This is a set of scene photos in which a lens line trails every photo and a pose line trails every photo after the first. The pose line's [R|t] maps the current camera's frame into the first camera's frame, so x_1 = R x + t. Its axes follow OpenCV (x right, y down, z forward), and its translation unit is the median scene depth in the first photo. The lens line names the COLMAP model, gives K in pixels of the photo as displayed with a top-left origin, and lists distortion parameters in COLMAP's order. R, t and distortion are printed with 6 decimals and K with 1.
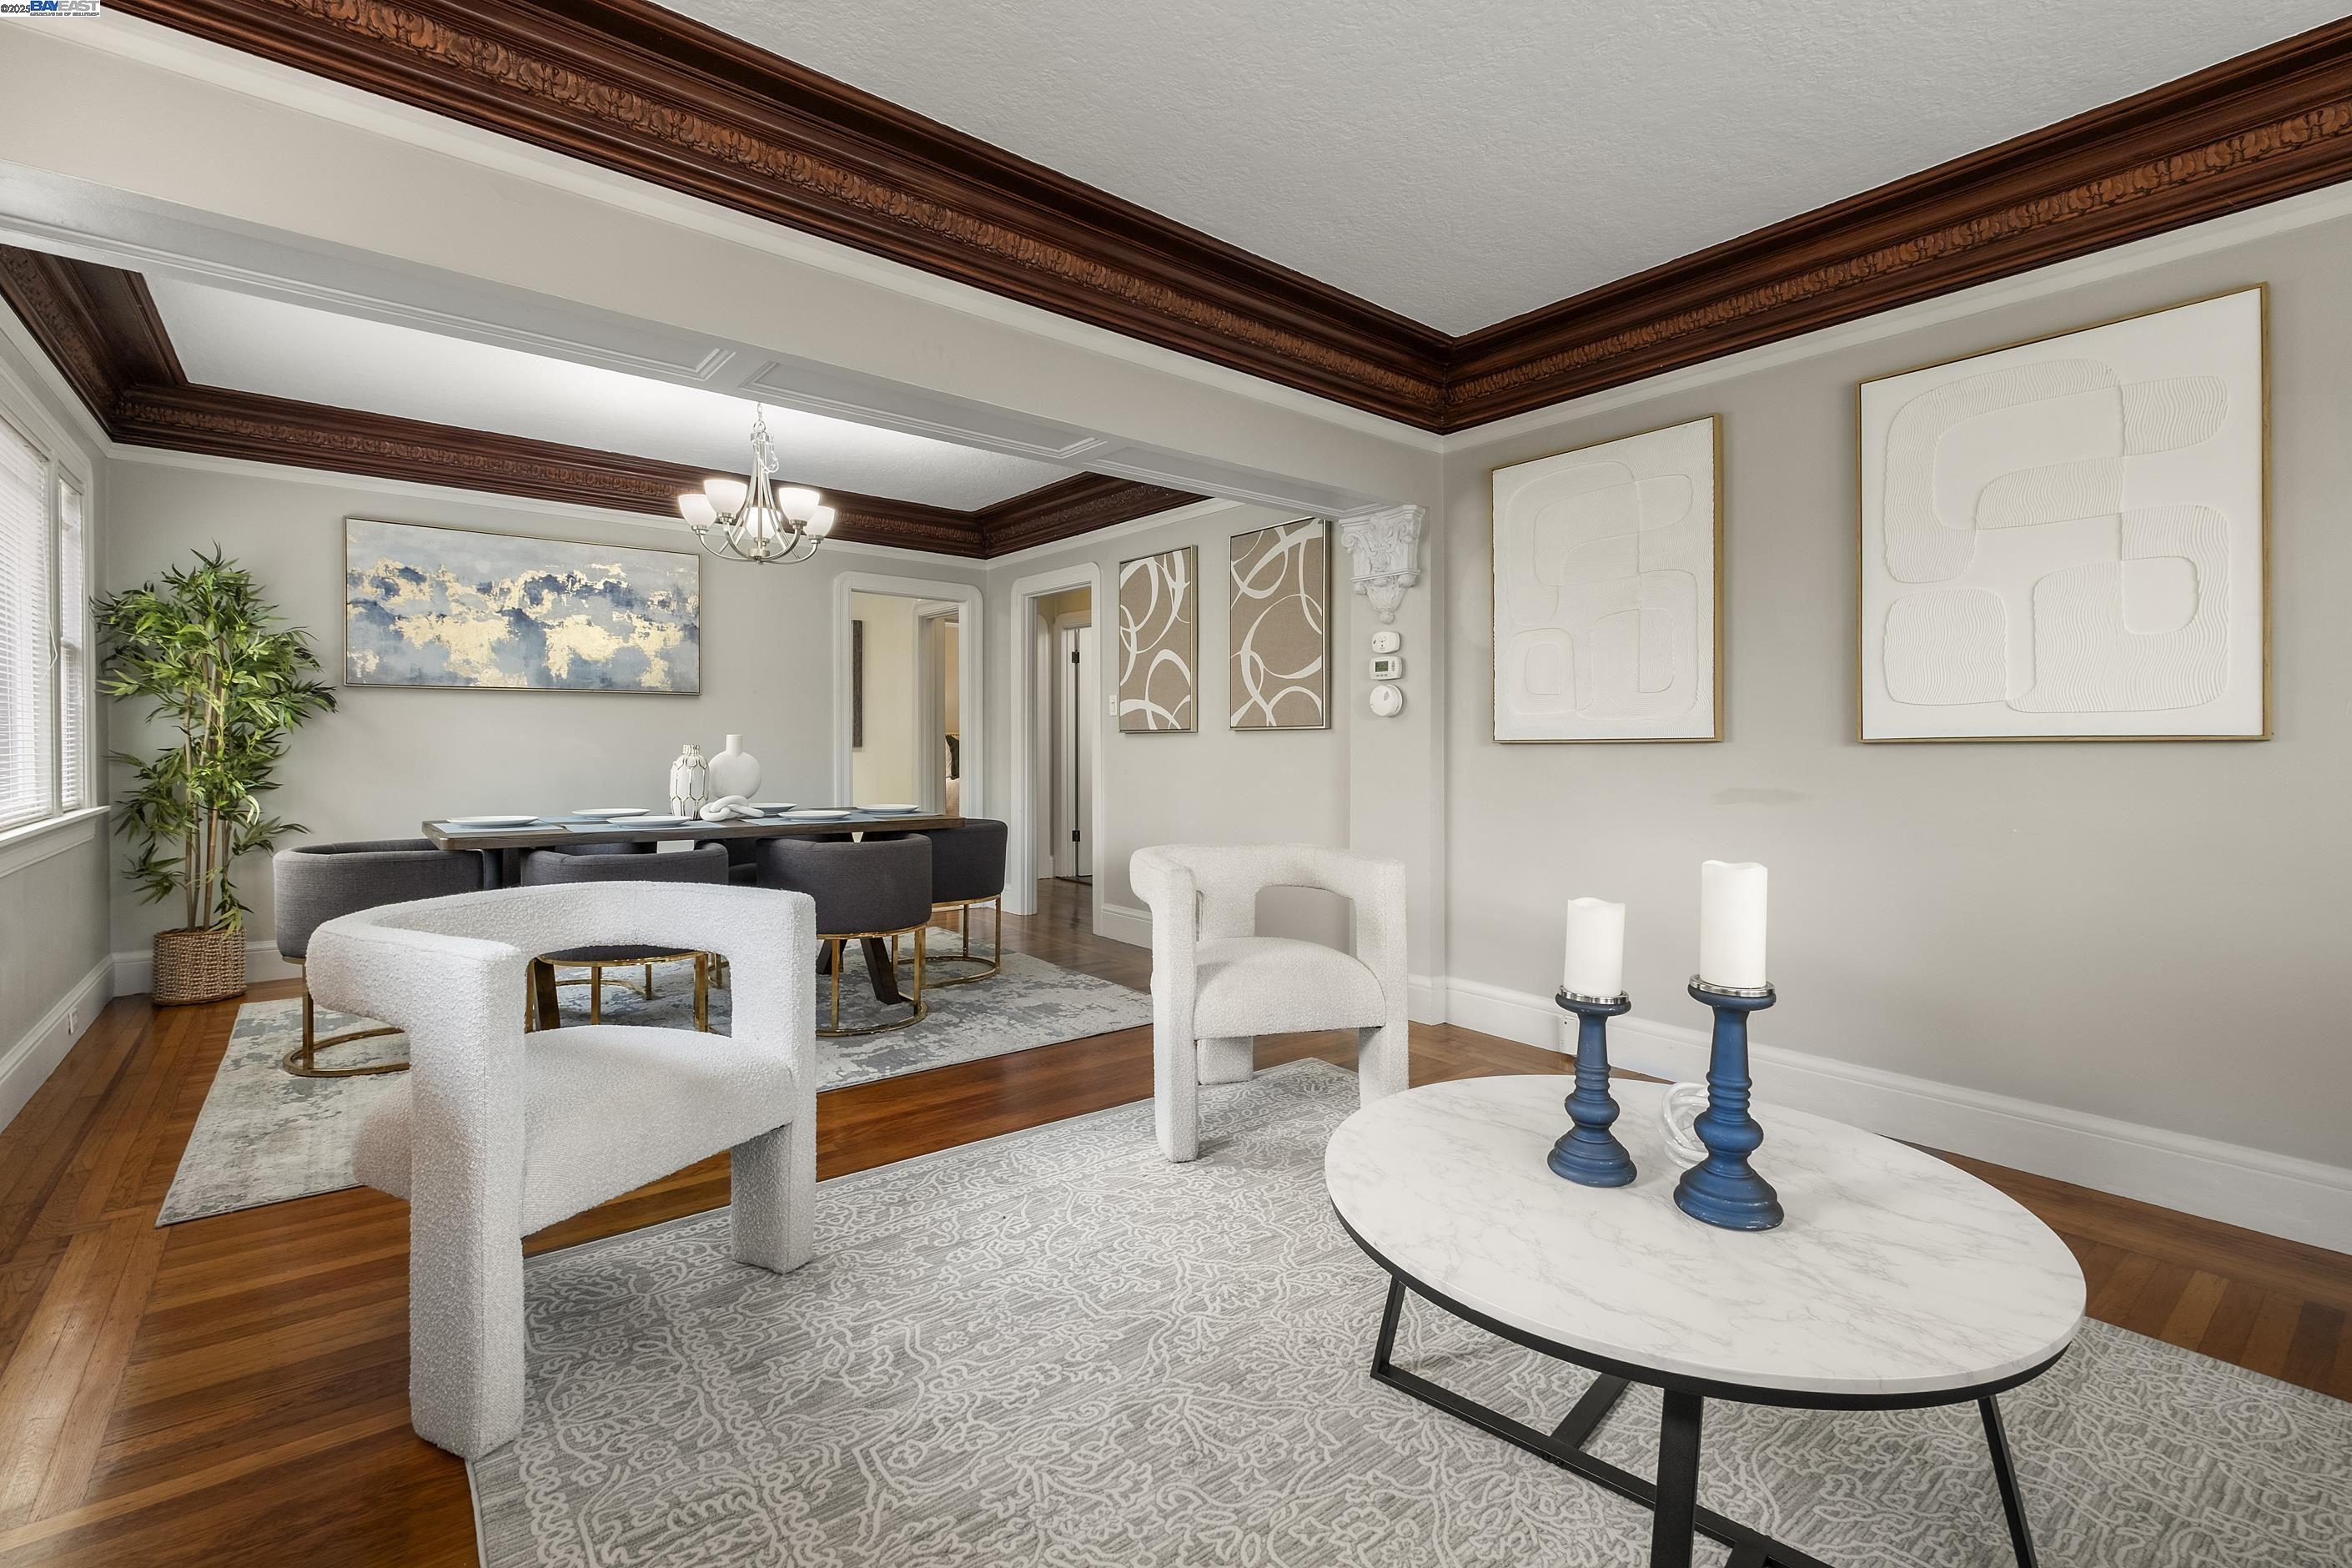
lens RADIAL K [[1033.0, 0, 1204.6], [0, 1033.0, 739.2], [0, 0, 1]] dist [0.004907, -0.004867]
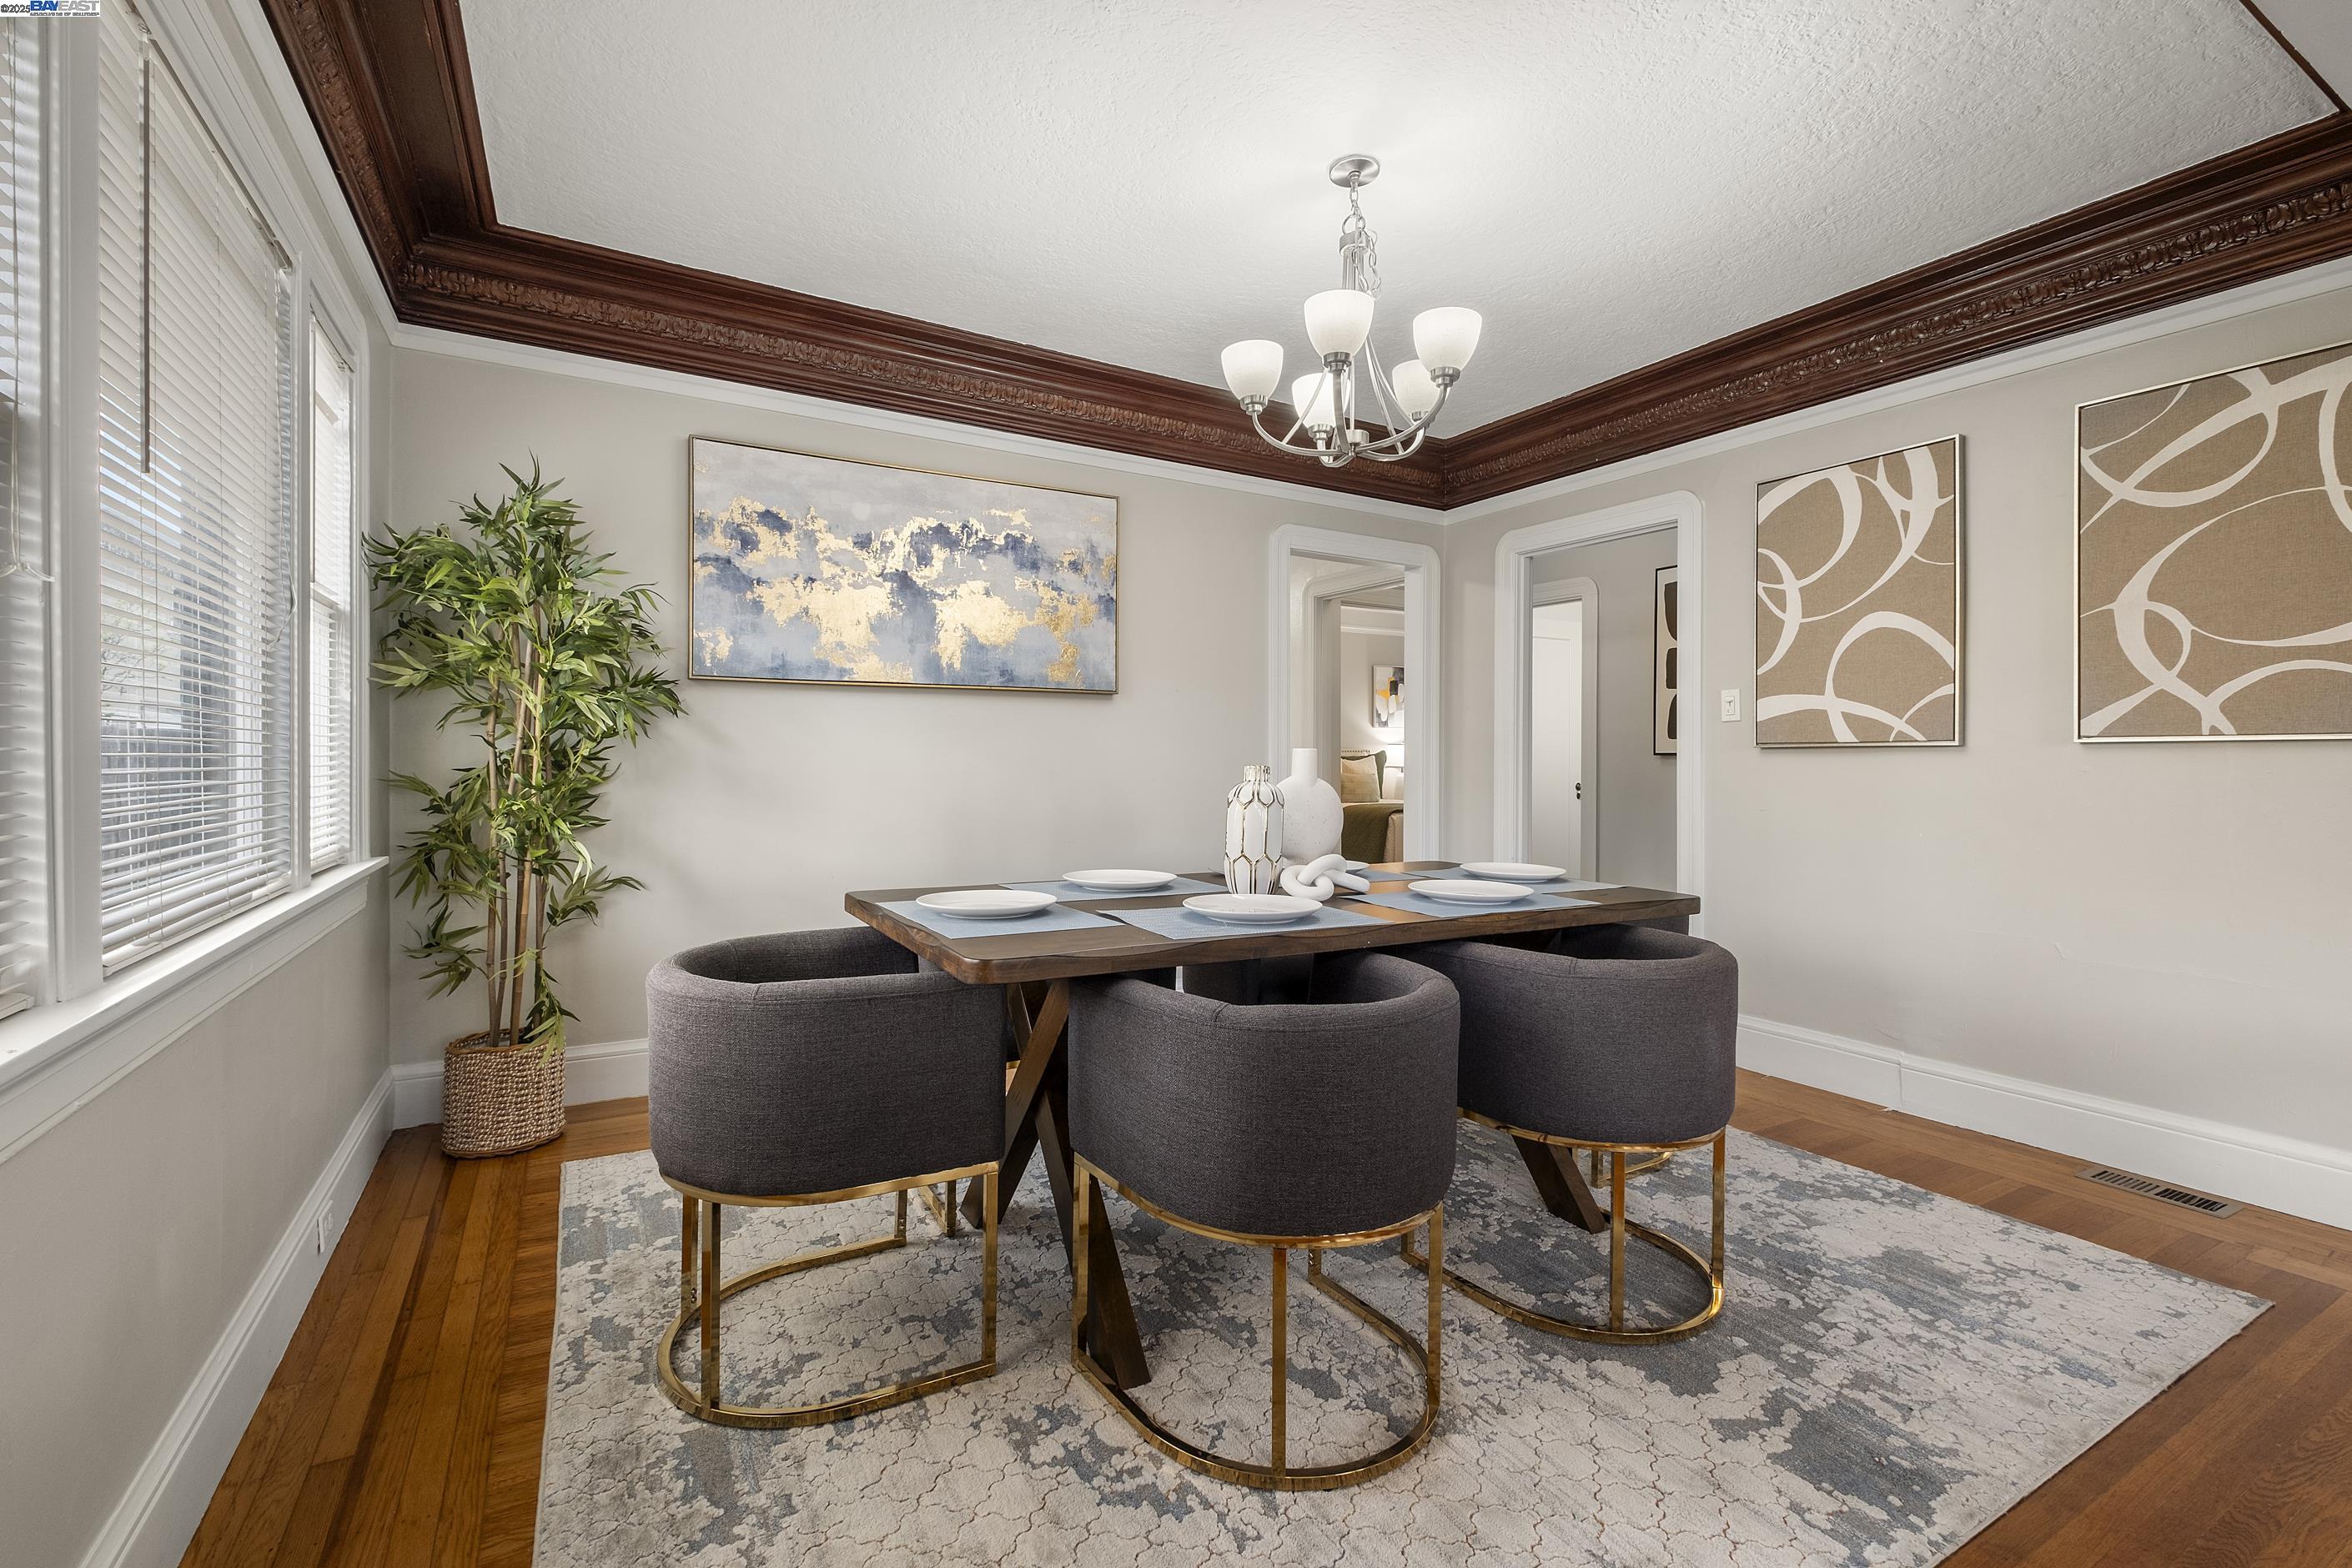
lens RADIAL K [[1033.0, 0, 1214.4], [0, 1033.0, 746.7], [0, 0, 1]] dist [0.004907, -0.004867]
pose [[0.987789, 0.000331, -0.155800, -0.379319], [-0.001917, 0.999948, -0.010026, 0.000536], [0.155789, 0.010202, 0.987738, 0.372991]]
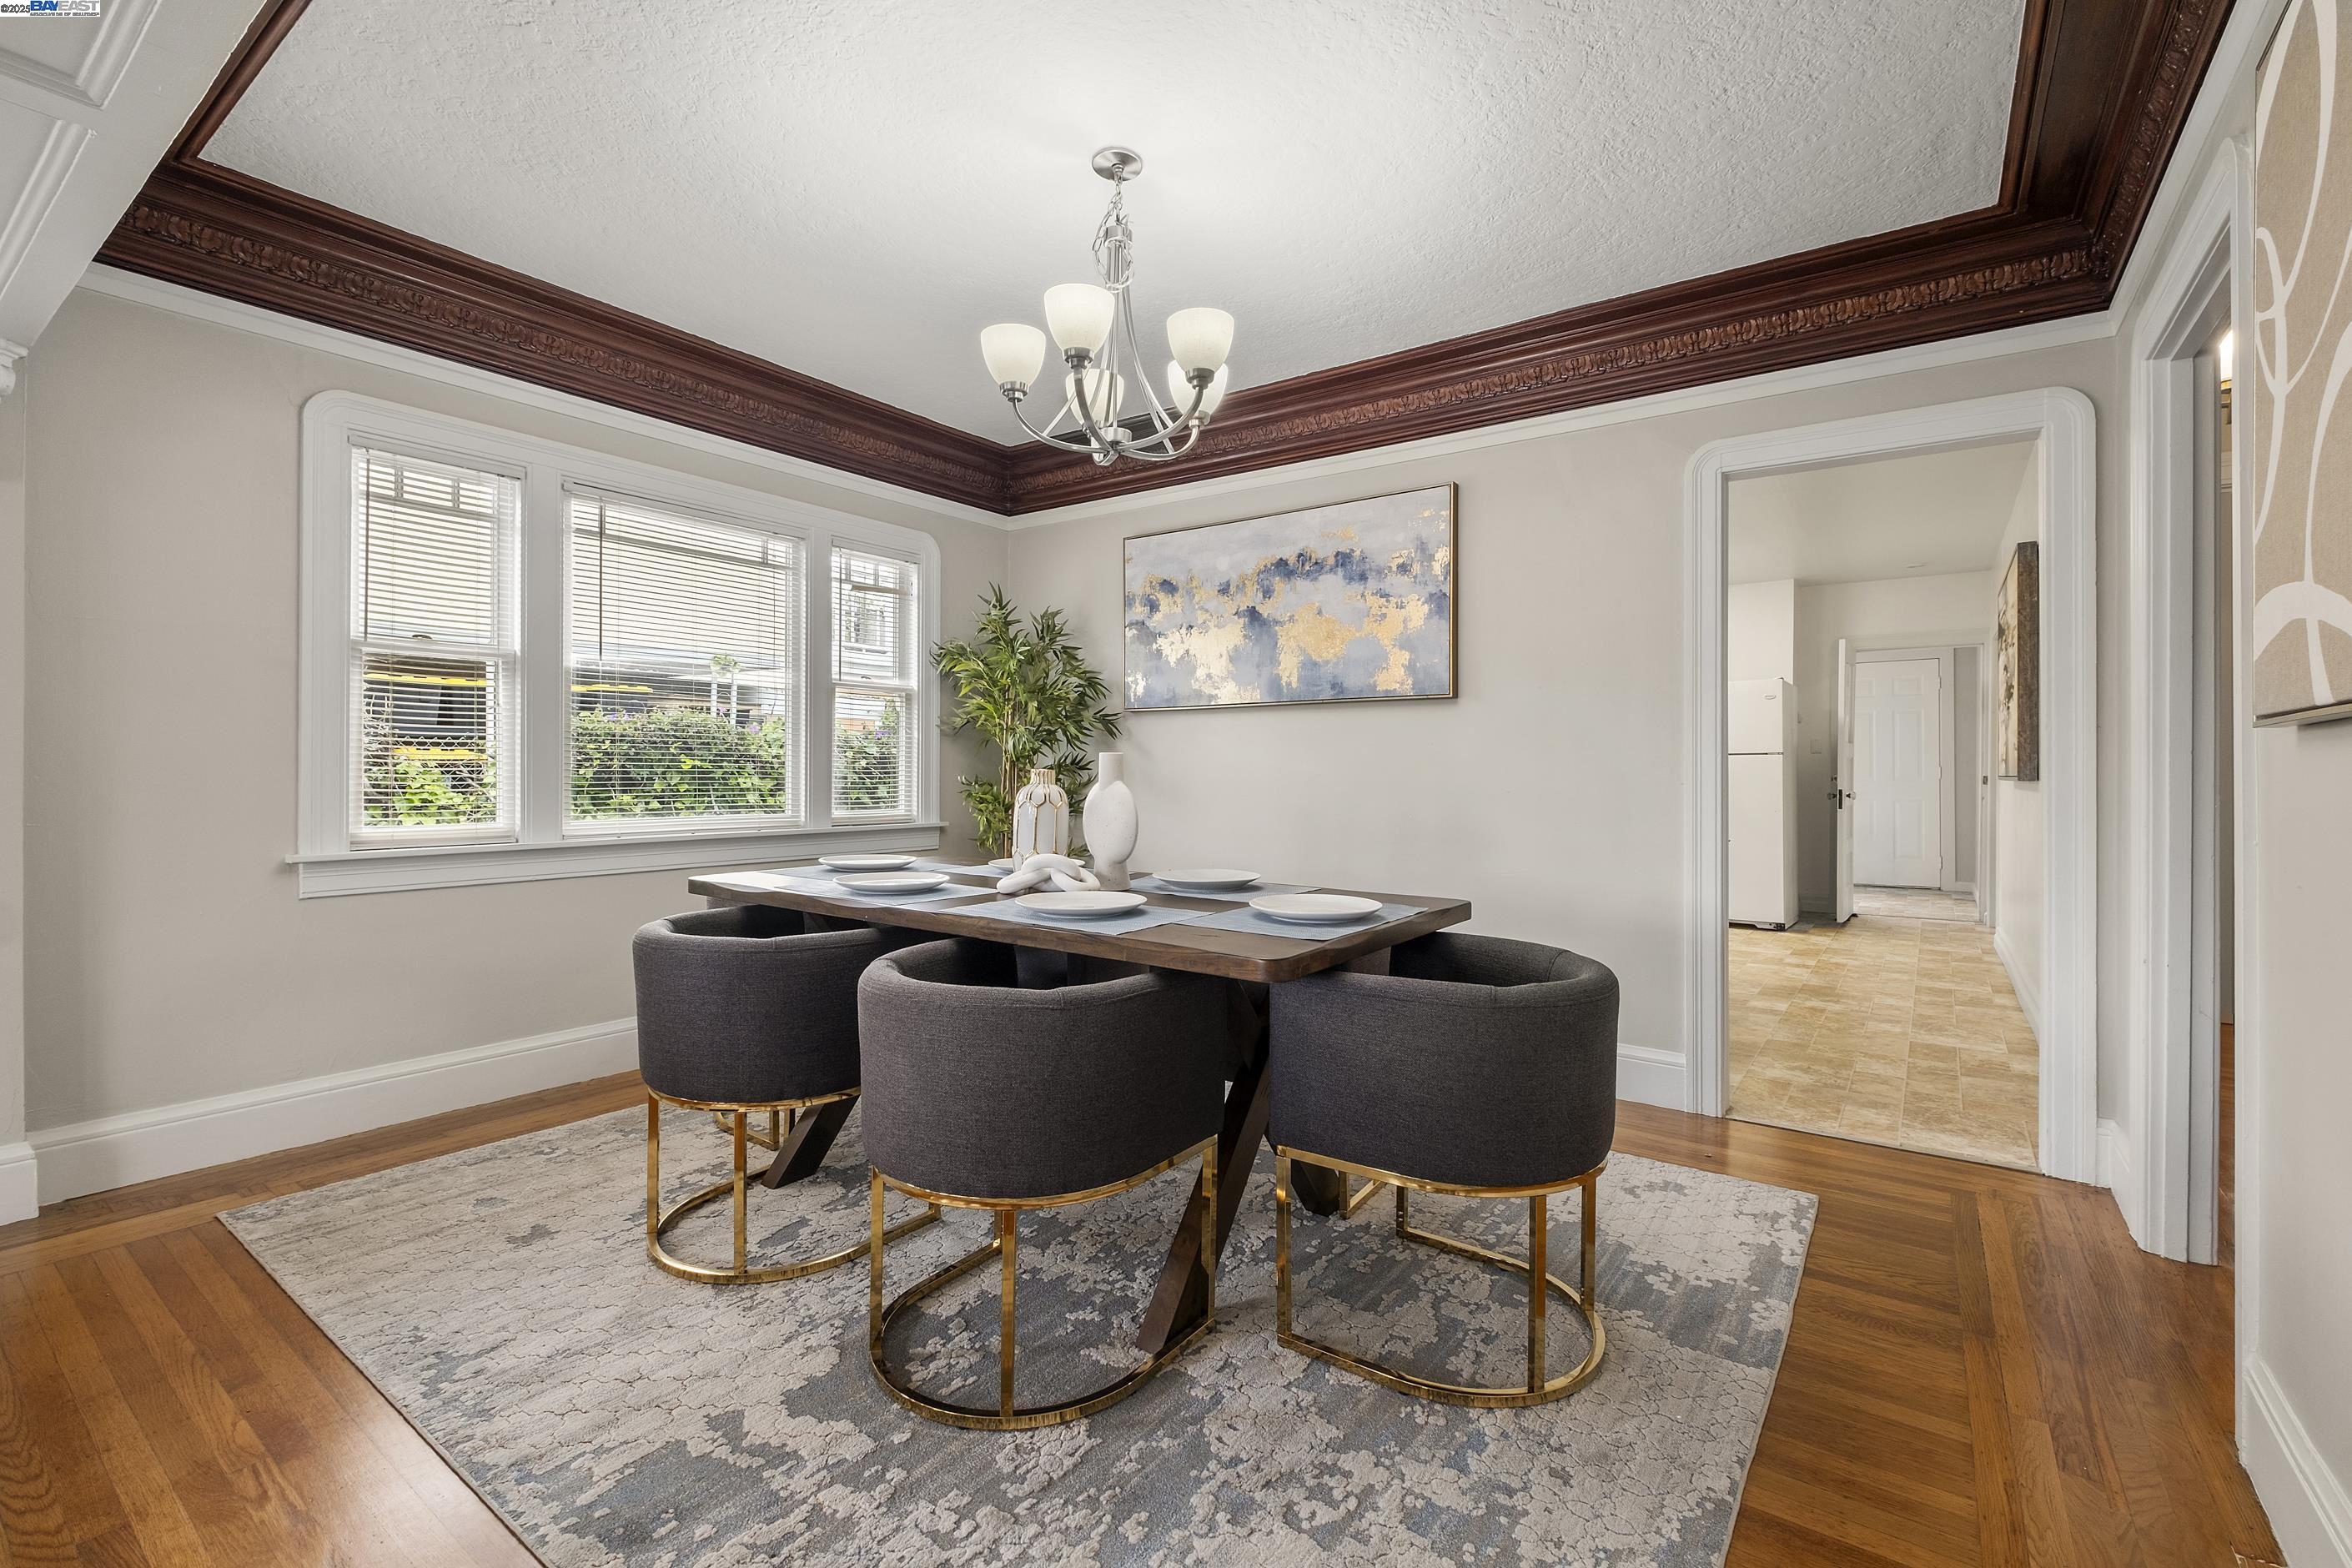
lens RADIAL K [[1033.0, 0, 1166.0], [0, 1033.0, 768.9], [0, 0, 1]] dist [0.004907, -0.004867]
pose [[0.241040, -0.002405, -0.970512, 0.124720], [-0.001437, 0.999995, -0.002835, 0.005274], [0.970514, 0.002078, 0.241036, 0.813777]]
